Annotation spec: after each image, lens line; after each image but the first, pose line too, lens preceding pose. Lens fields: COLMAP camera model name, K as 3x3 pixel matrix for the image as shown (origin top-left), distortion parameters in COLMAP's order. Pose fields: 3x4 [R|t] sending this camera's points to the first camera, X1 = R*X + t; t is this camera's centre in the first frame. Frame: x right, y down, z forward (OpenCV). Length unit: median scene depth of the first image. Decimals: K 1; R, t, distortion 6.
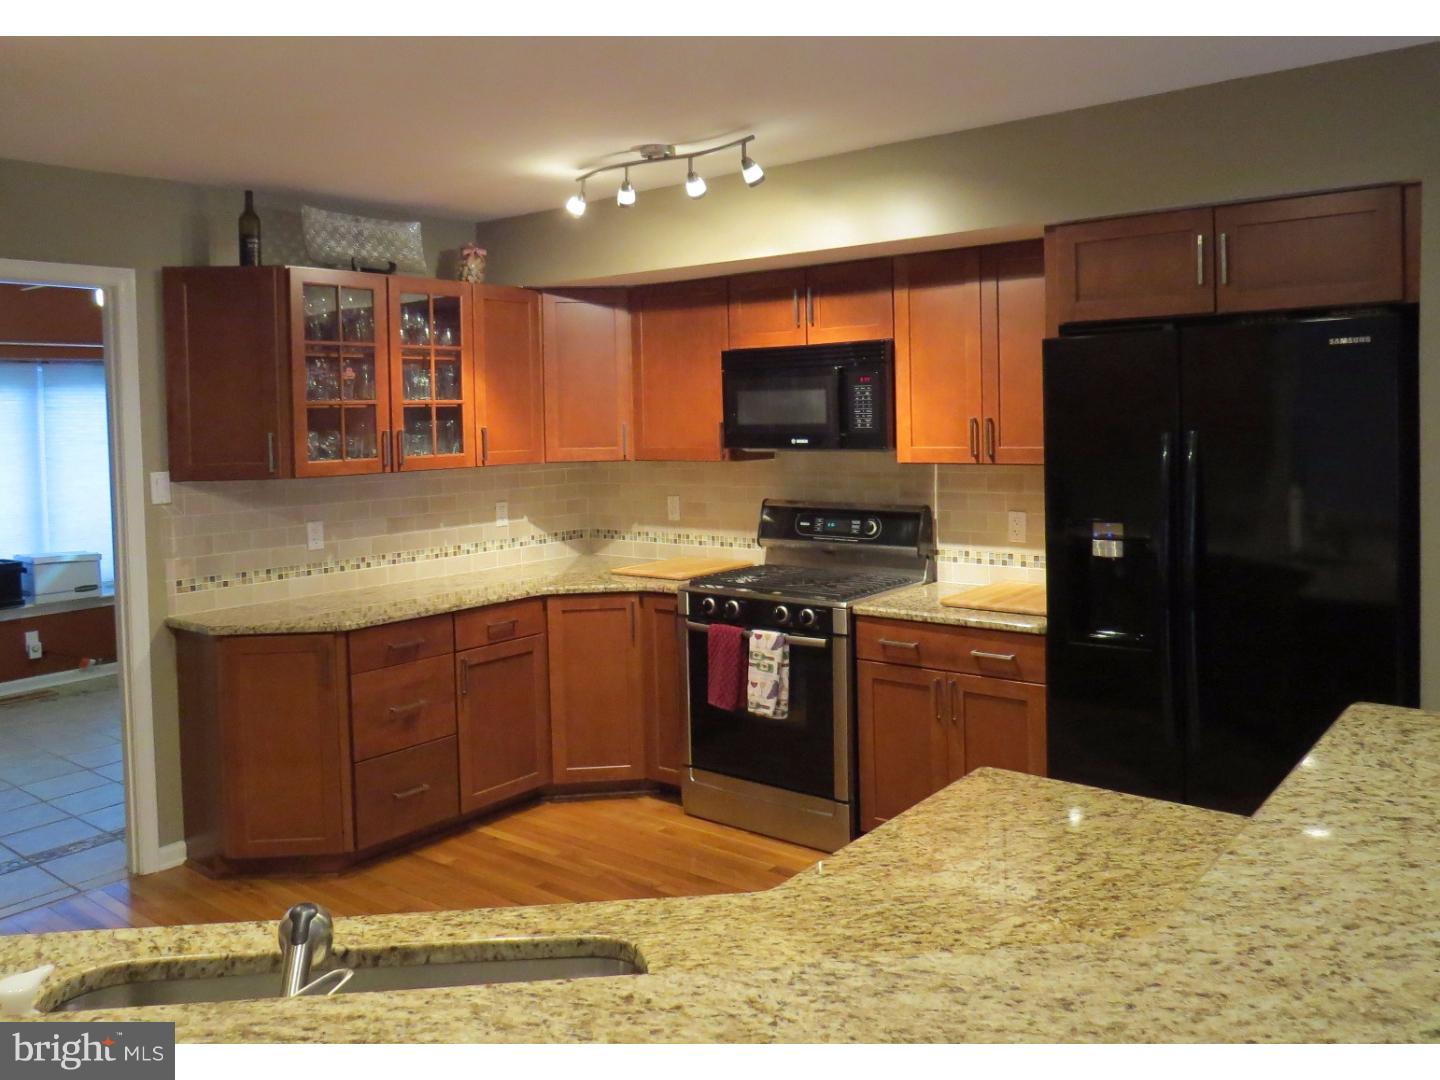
lens RADIAL K [[1115.1, 0, 721.1], [0, 1115.1, 453.6], [0, 0, 1]] dist [-0.049162, 0.002358]
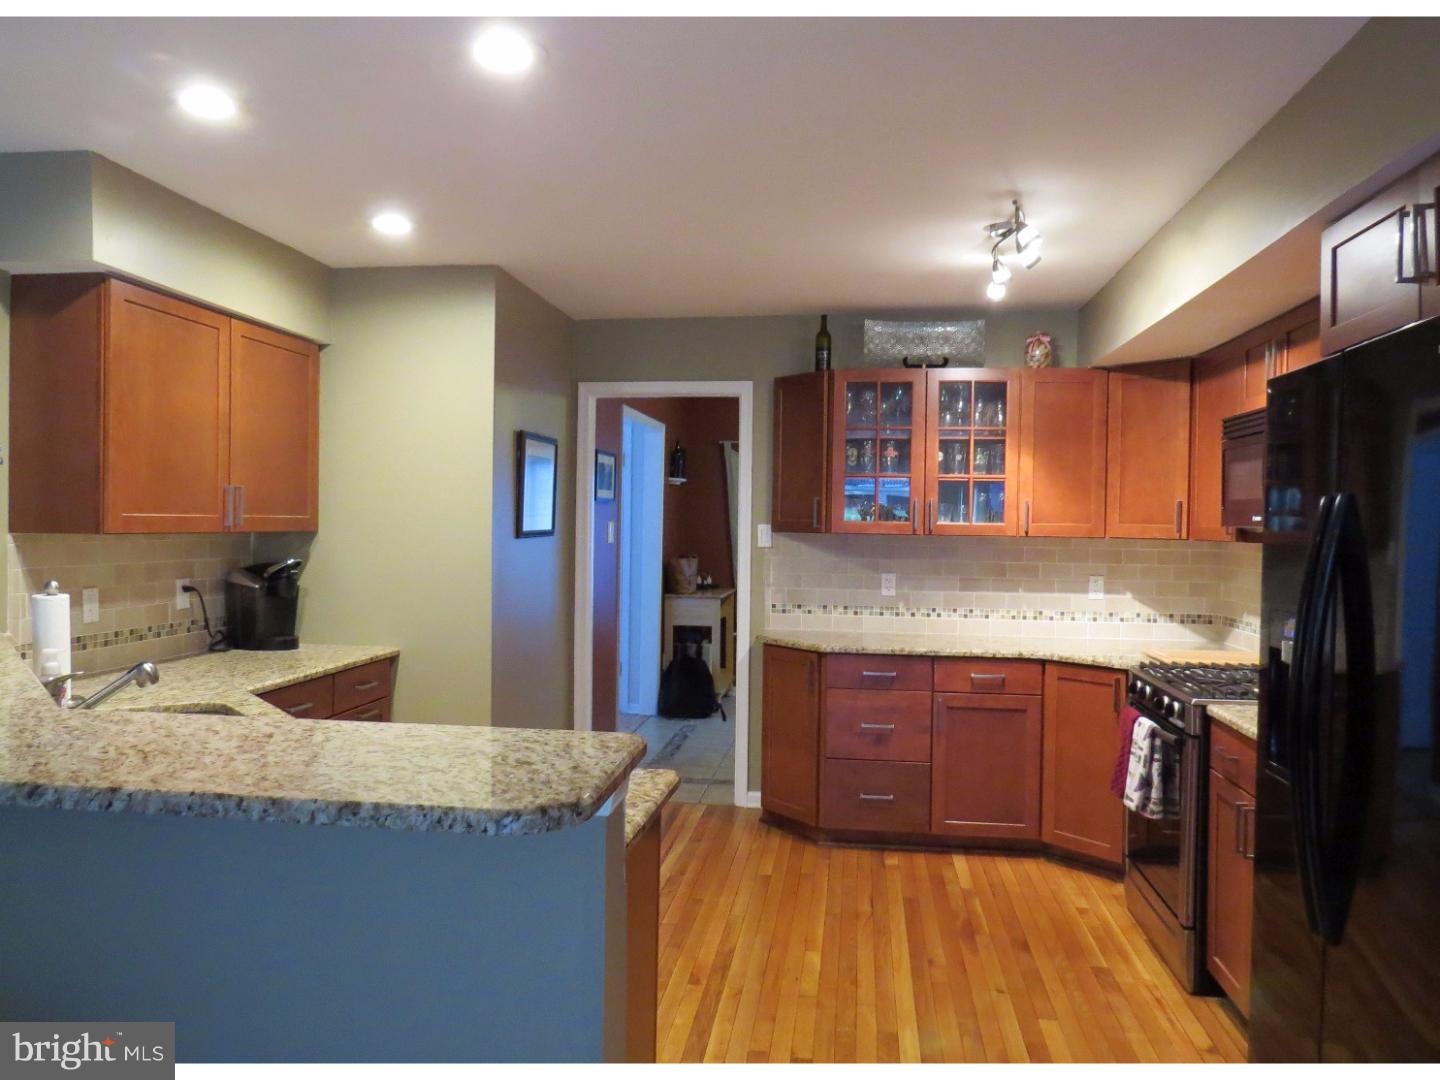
lens RADIAL K [[1075.1, 0, 720.0], [0, 1075.1, 540.0], [0, 0, 1]] dist [-0.053018, 0.001468]
pose [[0.513028, 0.043931, -0.857247, 0.564391], [-0.053983, 0.998364, 0.018856, 0.012305], [0.856673, 0.036603, 0.514560, 0.222654]]
